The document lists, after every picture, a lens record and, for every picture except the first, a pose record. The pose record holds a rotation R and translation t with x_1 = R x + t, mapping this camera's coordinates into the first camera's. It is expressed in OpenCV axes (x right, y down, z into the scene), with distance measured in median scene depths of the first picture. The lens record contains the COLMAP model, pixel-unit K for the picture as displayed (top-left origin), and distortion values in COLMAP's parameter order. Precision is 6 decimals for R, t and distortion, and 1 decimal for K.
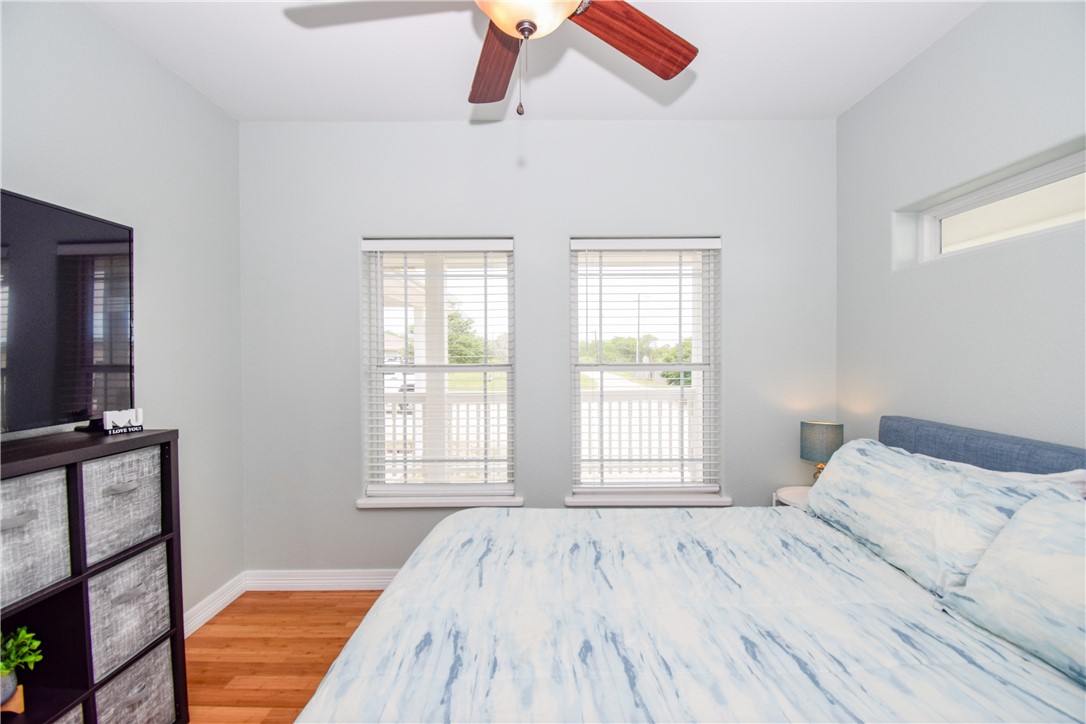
lens RADIAL K [[476.5, 0, 544.0], [0, 476.5, 359.1], [0, 0, 1]] dist [0.017935, -0.024347]
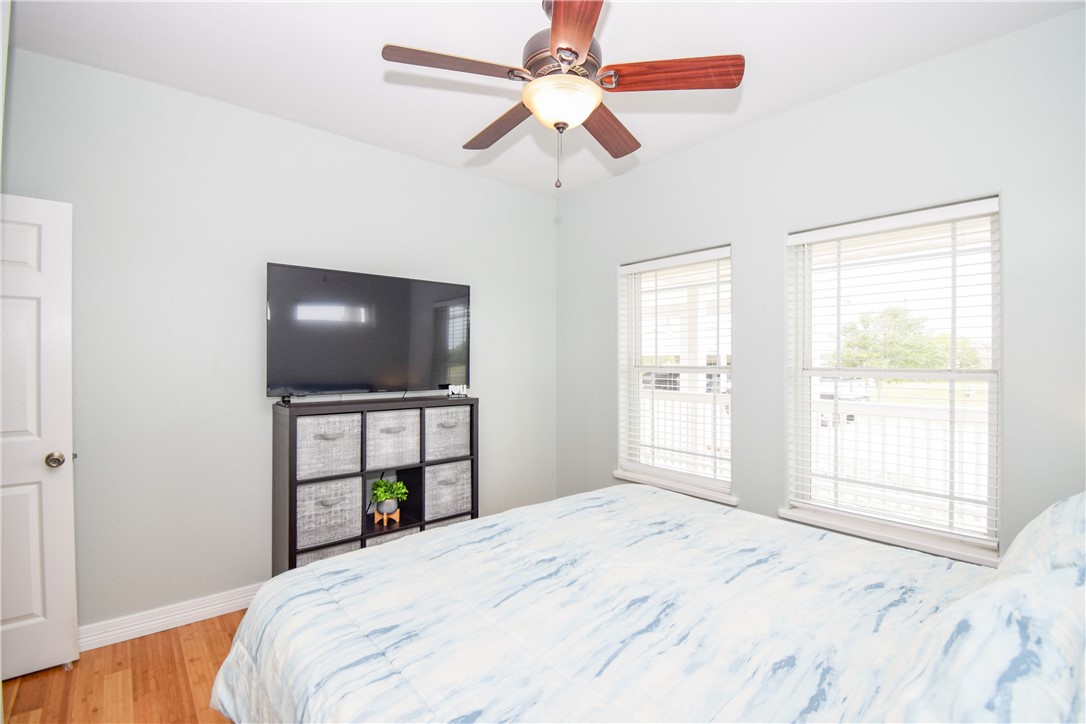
lens RADIAL K [[476.5, 0, 544.0], [0, 476.5, 359.1], [0, 0, 1]] dist [0.017935, -0.024347]
pose [[0.659165, 0.007522, -0.751960, 0.745896], [-0.014486, 0.999891, -0.002697, 0.005819], [0.751859, 0.012671, 0.659203, 0.023817]]
